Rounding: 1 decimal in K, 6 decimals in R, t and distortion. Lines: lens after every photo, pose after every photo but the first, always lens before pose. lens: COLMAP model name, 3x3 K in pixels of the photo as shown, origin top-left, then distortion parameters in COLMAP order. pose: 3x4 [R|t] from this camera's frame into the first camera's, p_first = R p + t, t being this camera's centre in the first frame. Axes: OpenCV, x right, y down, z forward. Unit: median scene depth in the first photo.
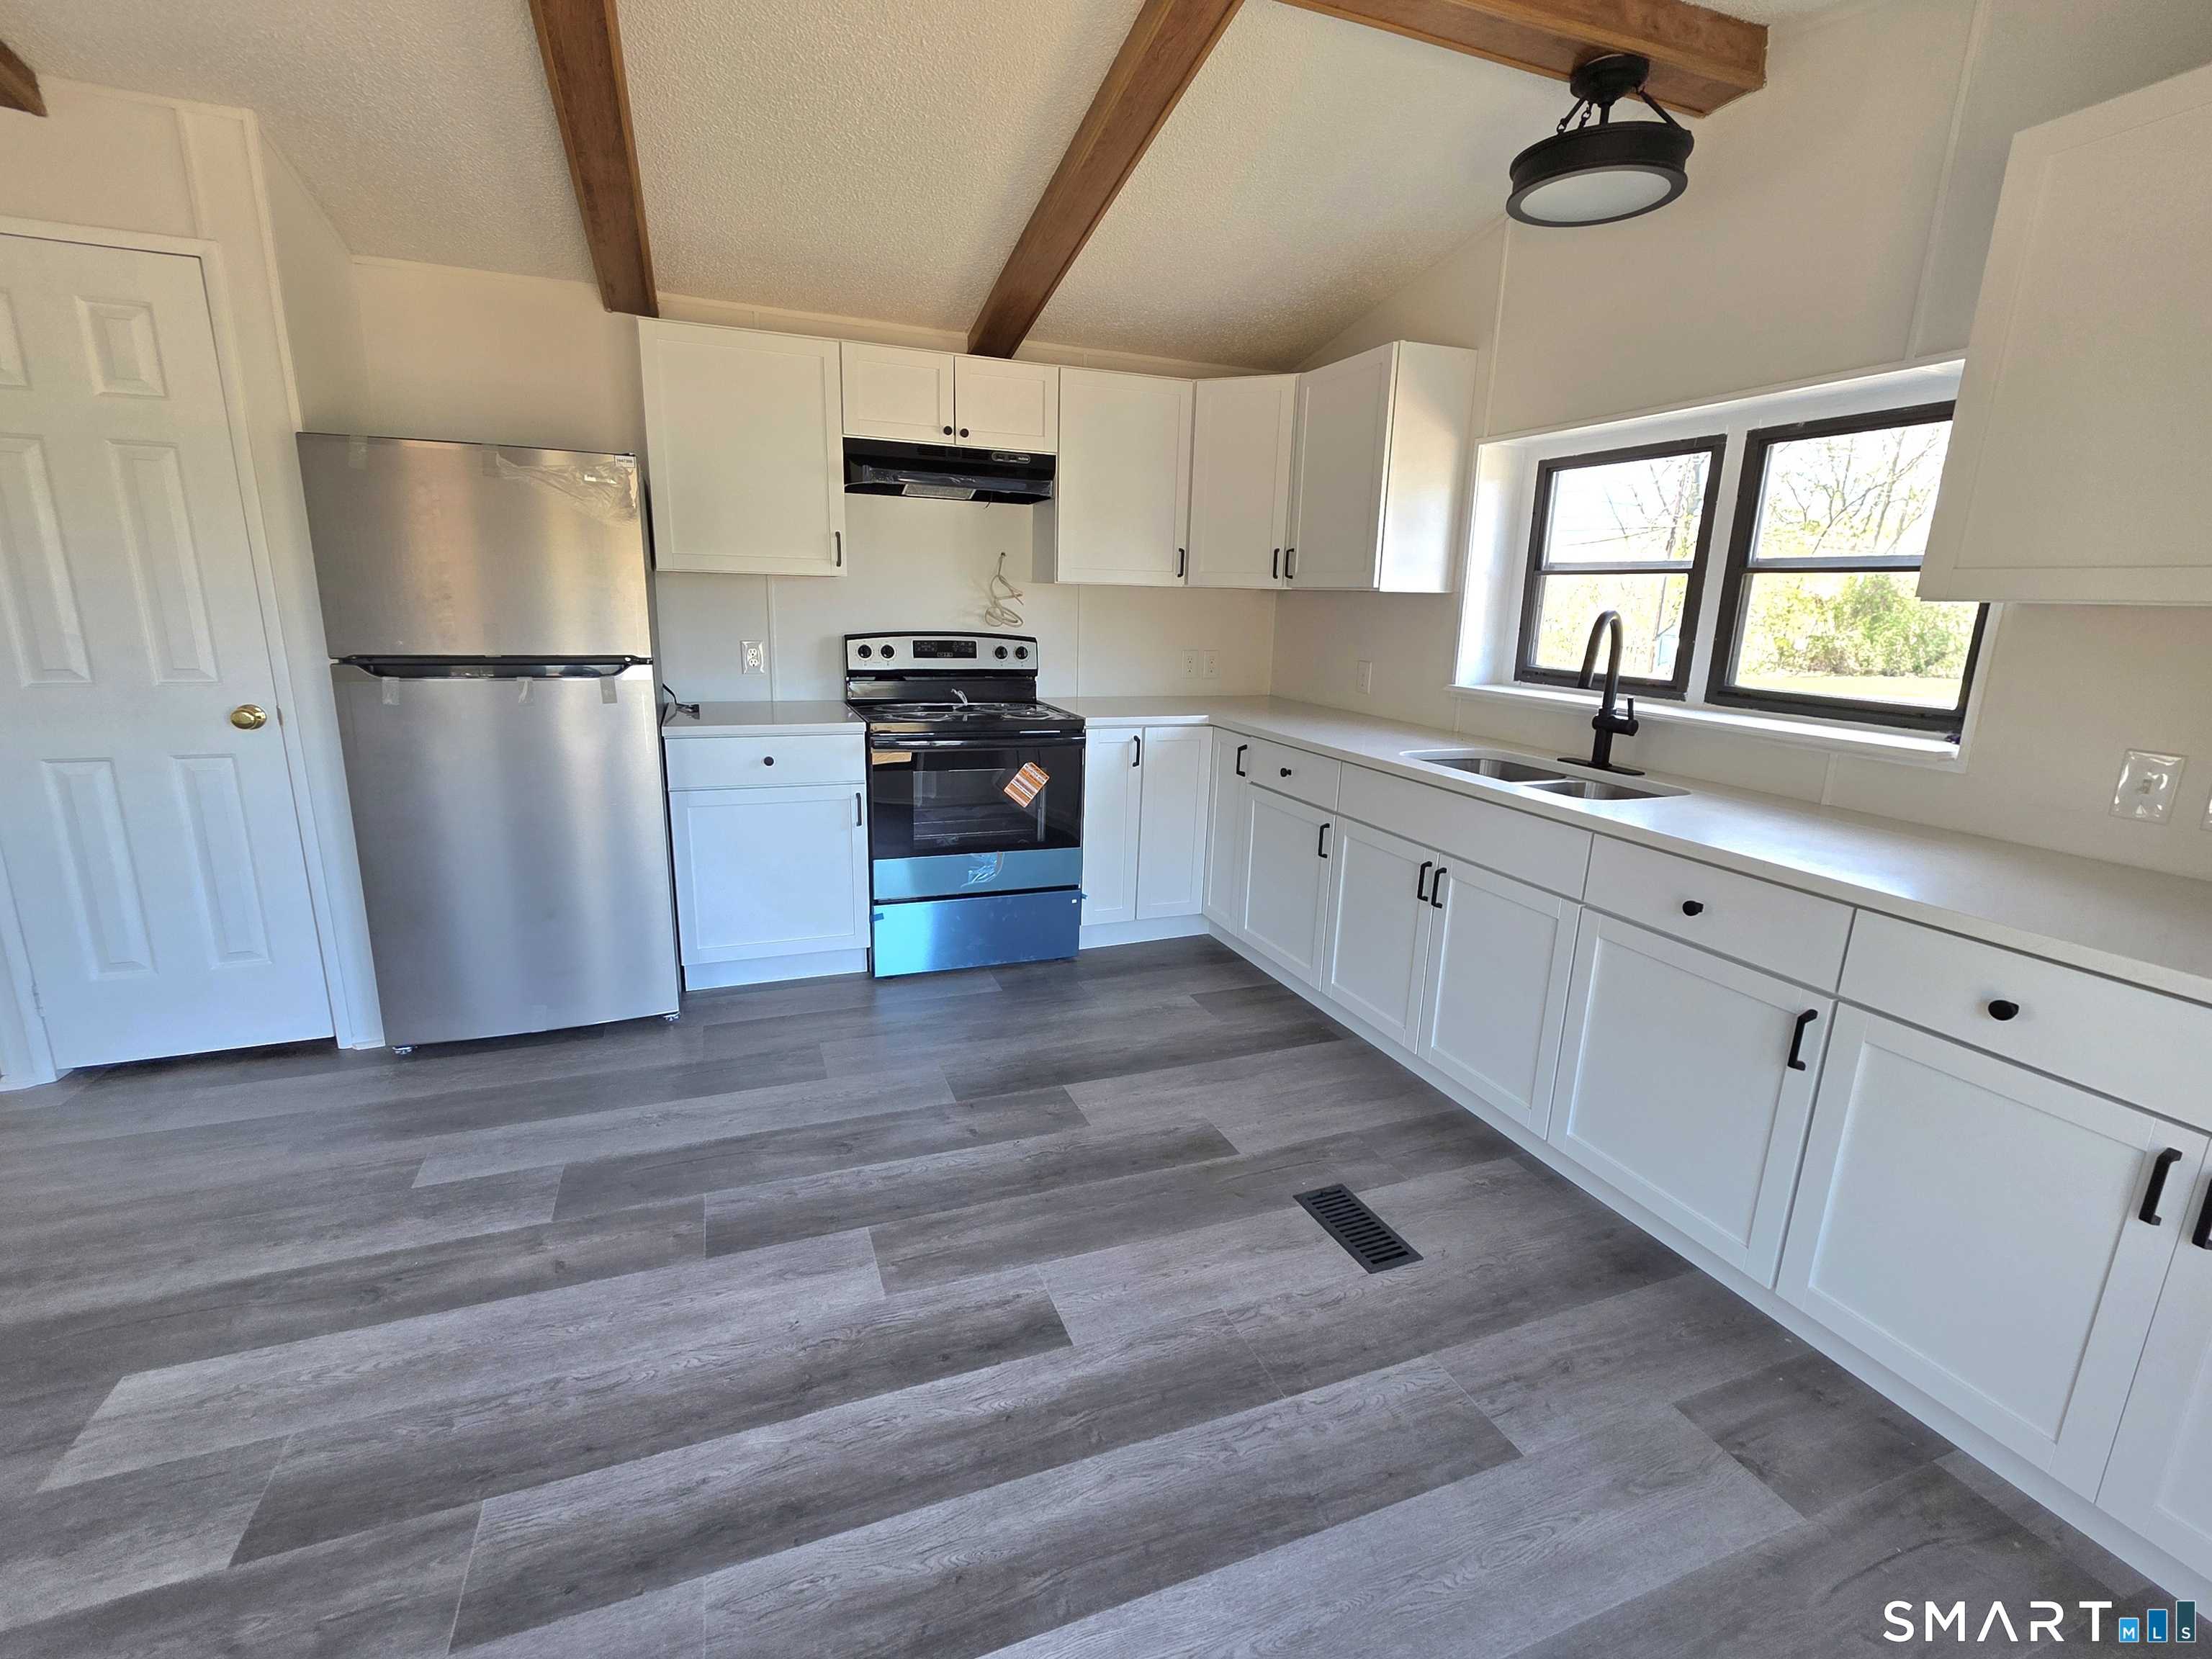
lens RADIAL K [[973.8, 0, 1106.0], [0, 973.8, 829.5], [0, 0, 1]] dist [-0.000364, -0.000045]
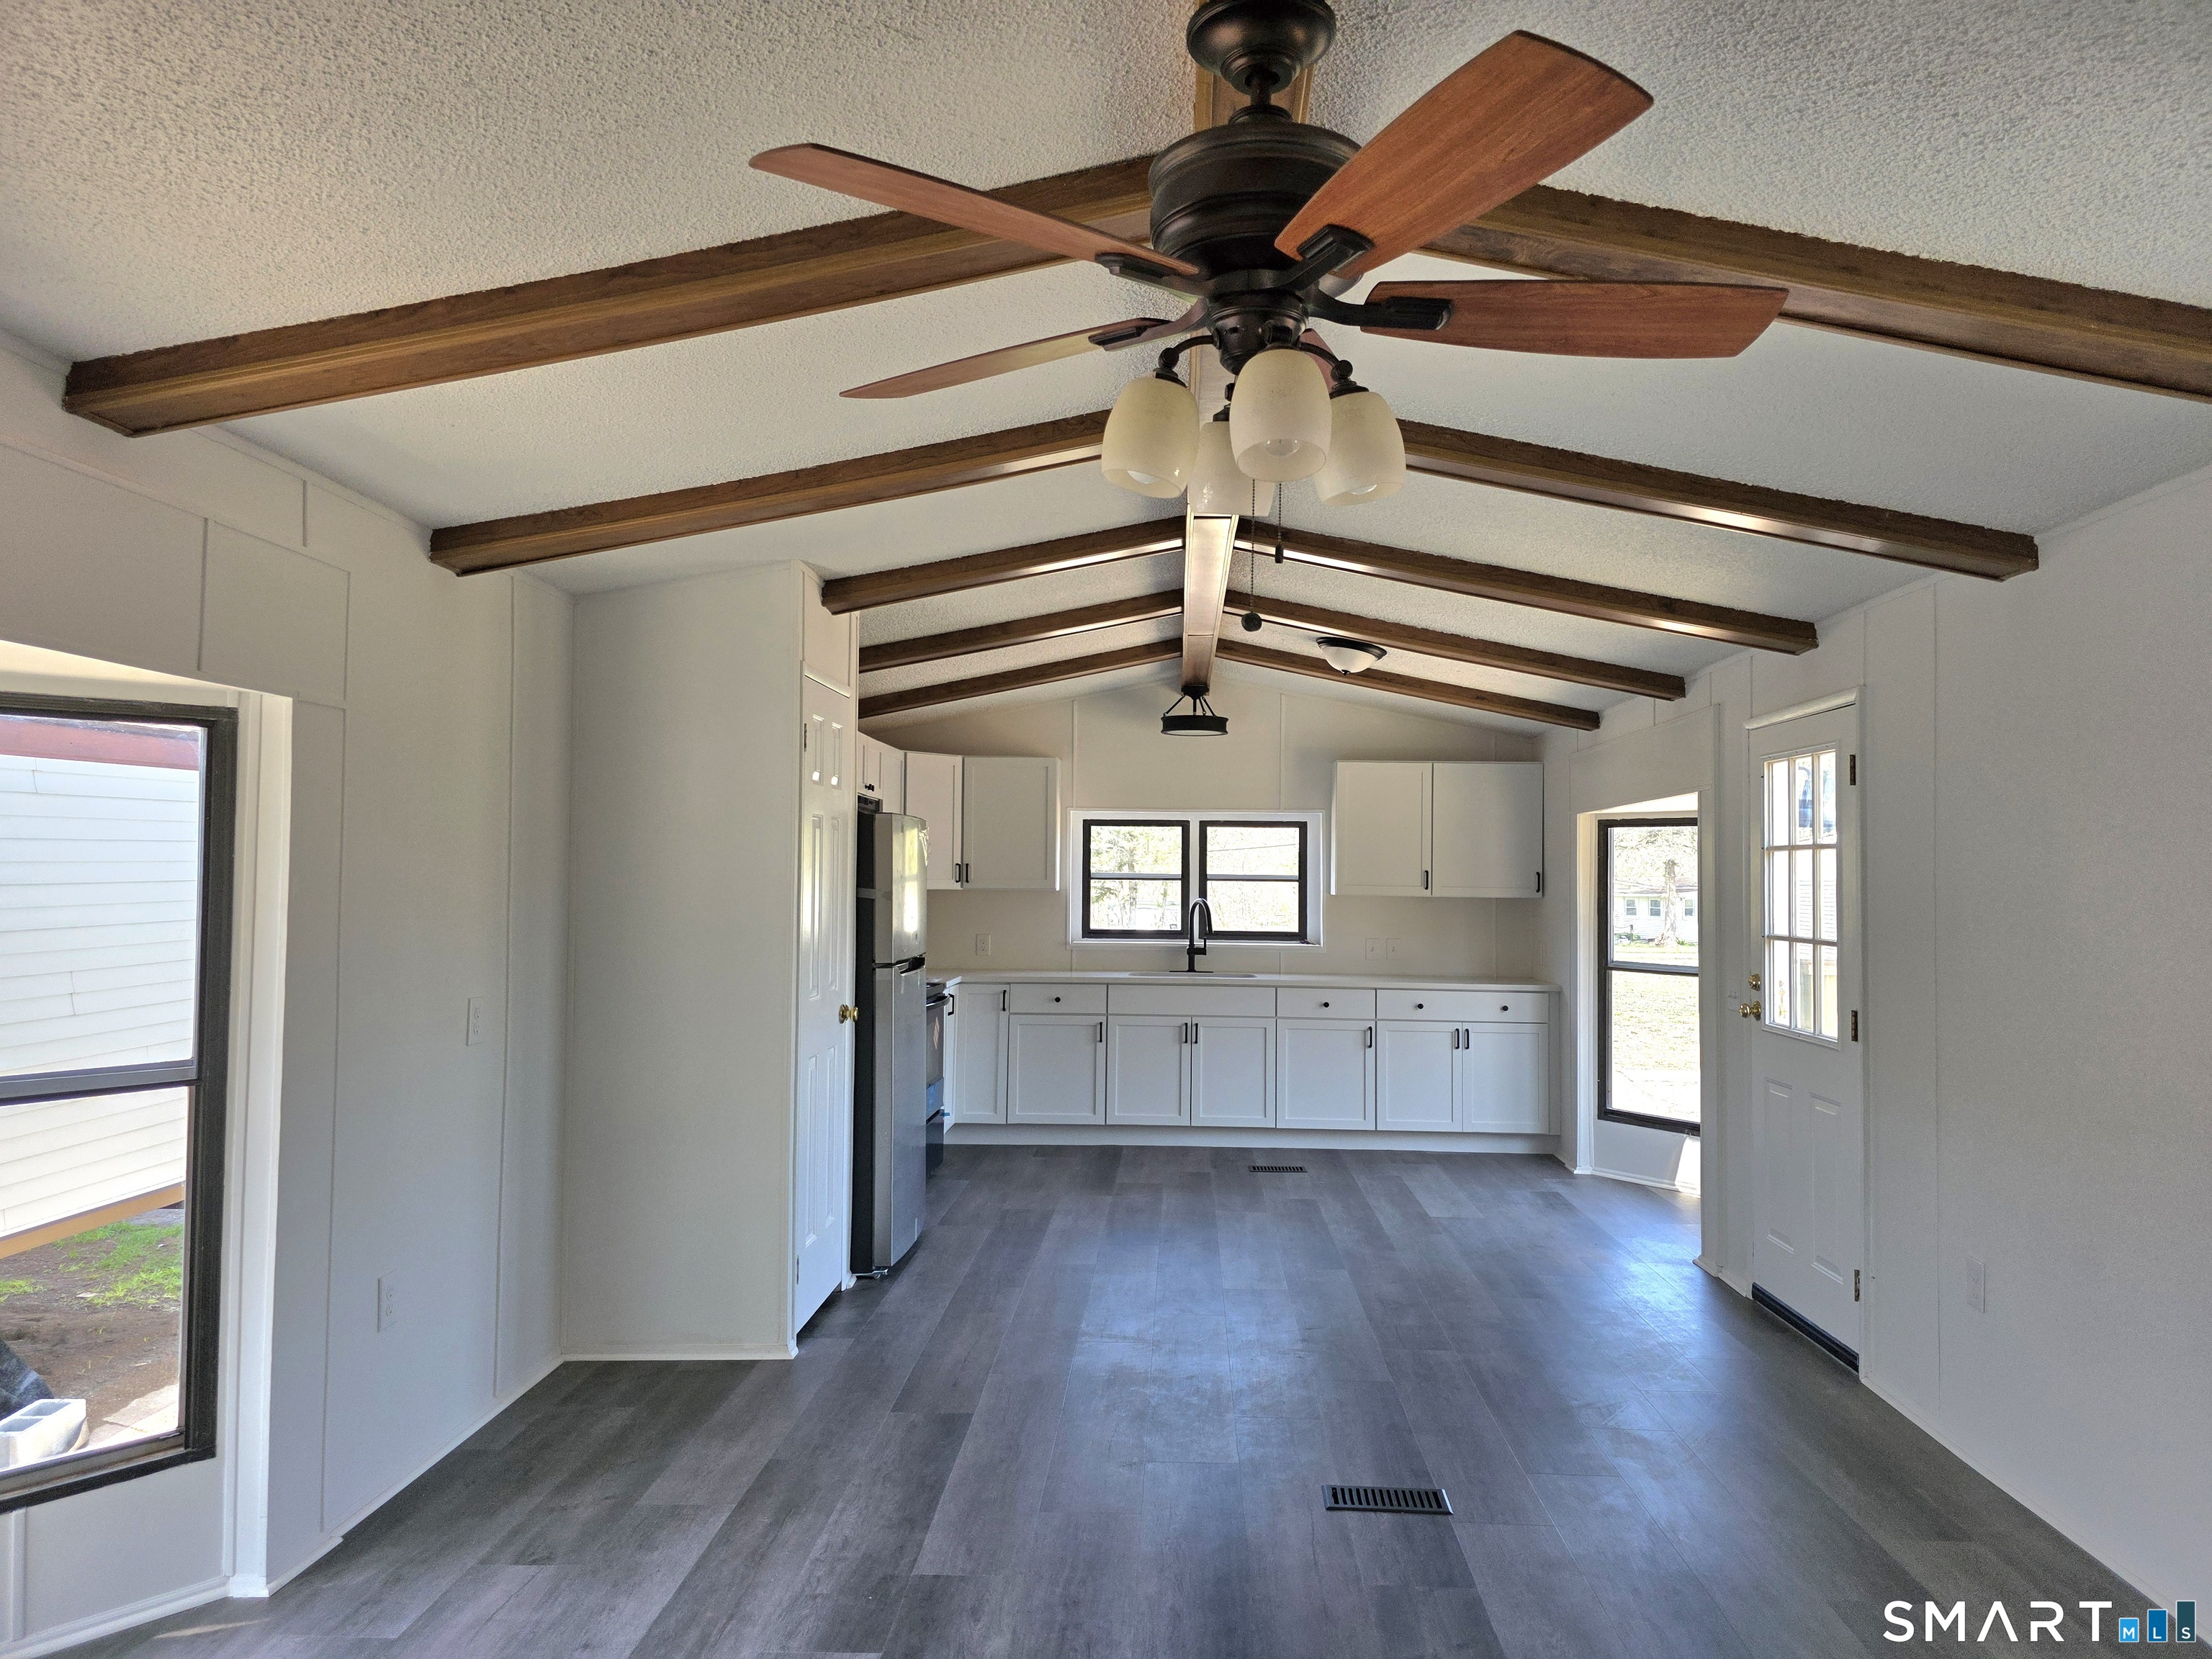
lens RADIAL K [[1555.8, 0, 1106.0], [0, 1555.8, 829.5], [0, 0, 1]] dist [0.001568, 0.000353]
pose [[0.415022, 0.006798, 0.909786, -2.635484], [0.216685, 0.970459, -0.106097, -0.047642], [-0.883632, 0.241169, 0.401289, -0.250567]]
